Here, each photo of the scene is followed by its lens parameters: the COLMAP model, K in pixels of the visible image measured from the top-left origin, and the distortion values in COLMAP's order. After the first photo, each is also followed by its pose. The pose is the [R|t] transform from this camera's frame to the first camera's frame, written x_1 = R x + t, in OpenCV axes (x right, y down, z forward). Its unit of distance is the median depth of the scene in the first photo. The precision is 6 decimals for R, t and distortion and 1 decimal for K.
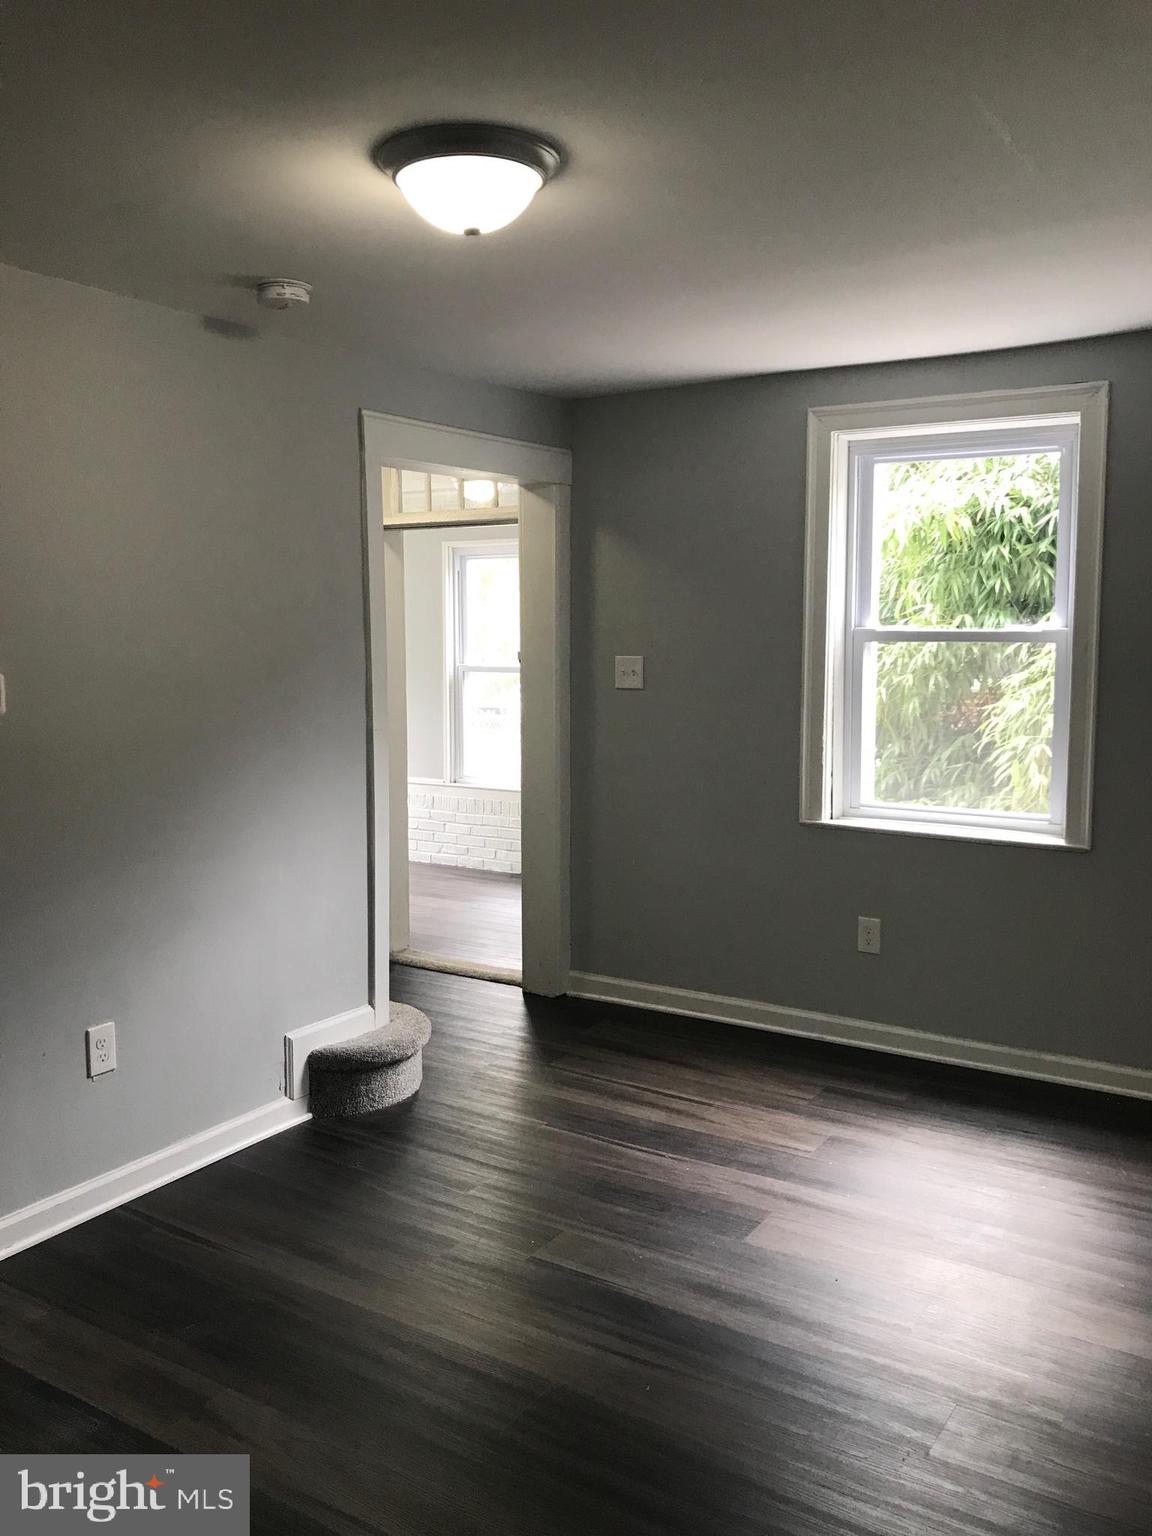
lens RADIAL K [[1274.4, 0, 579.8], [0, 1274.4, 769.9], [0, 0, 1]] dist [0.030542, -0.041272]
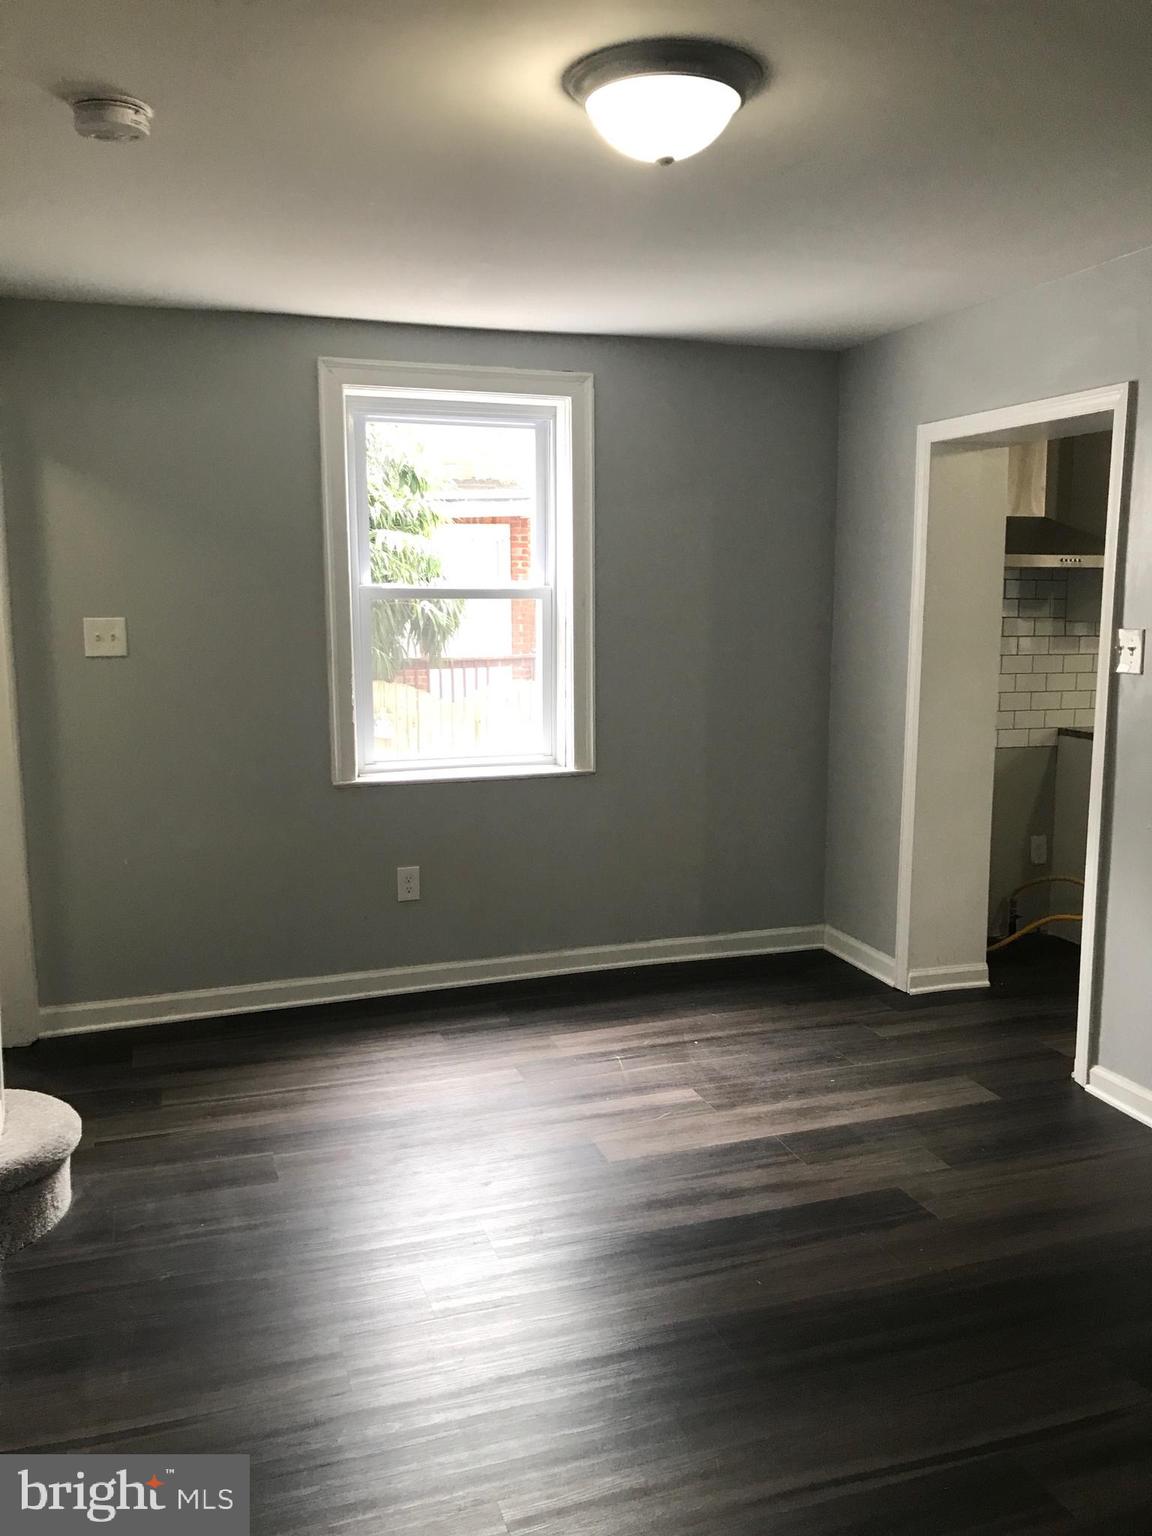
lens RADIAL K [[1274.4, 0, 580.7], [0, 1274.4, 777.3], [0, 0, 1]] dist [0.030542, -0.041272]
pose [[0.601772, -0.121046, 0.789442, -0.502826], [0.091886, 0.992378, 0.082120, -0.028445], [-0.793365, 0.023121, 0.608308, 0.263921]]
